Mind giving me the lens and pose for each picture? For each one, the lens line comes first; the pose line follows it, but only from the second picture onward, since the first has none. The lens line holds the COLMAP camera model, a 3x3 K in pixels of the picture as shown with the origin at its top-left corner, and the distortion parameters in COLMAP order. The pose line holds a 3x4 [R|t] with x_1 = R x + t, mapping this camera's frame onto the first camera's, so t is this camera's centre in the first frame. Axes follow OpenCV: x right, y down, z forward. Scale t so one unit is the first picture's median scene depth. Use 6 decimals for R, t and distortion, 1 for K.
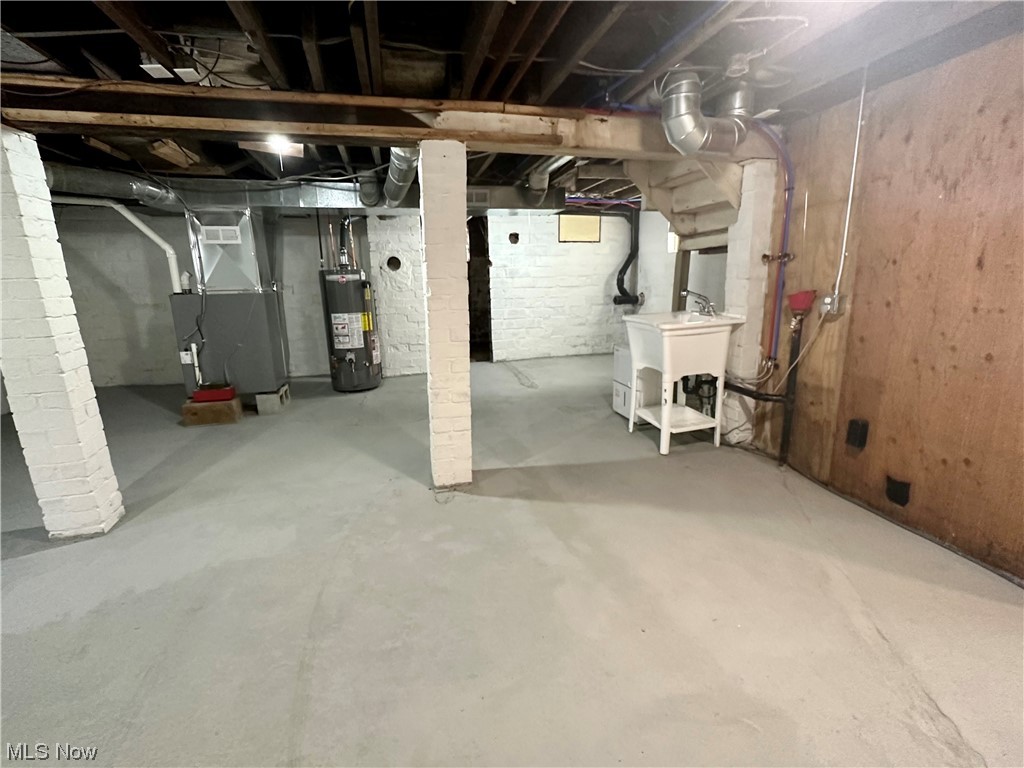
lens RADIAL K [[467.2, 0, 512.0], [0, 467.2, 384.0], [0, 0, 1]] dist [-0.002948, 0.000007]
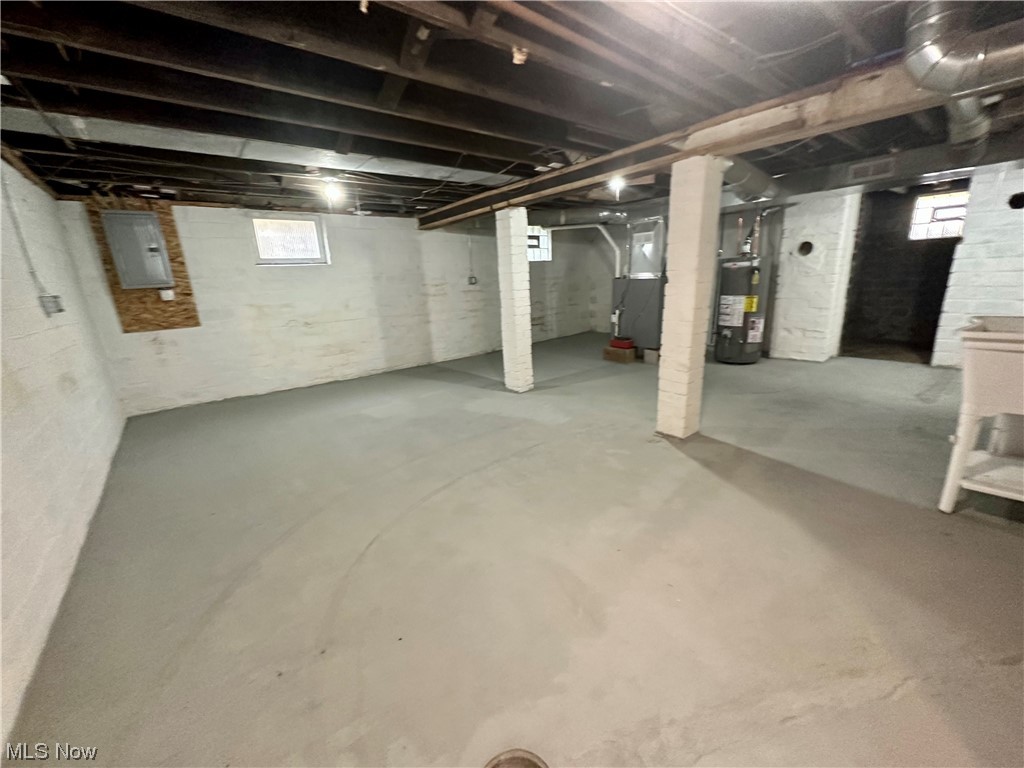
lens RADIAL K [[408.8, 0, 512.0], [0, 408.8, 384.0], [0, 0, 1]] dist [-0.000930, -0.000364]
pose [[0.407185, 0.236695, -0.882143, 0.668436], [-0.171367, 0.968483, 0.180761, -0.047299], [0.897125, 0.077566, 0.434914, 0.128574]]
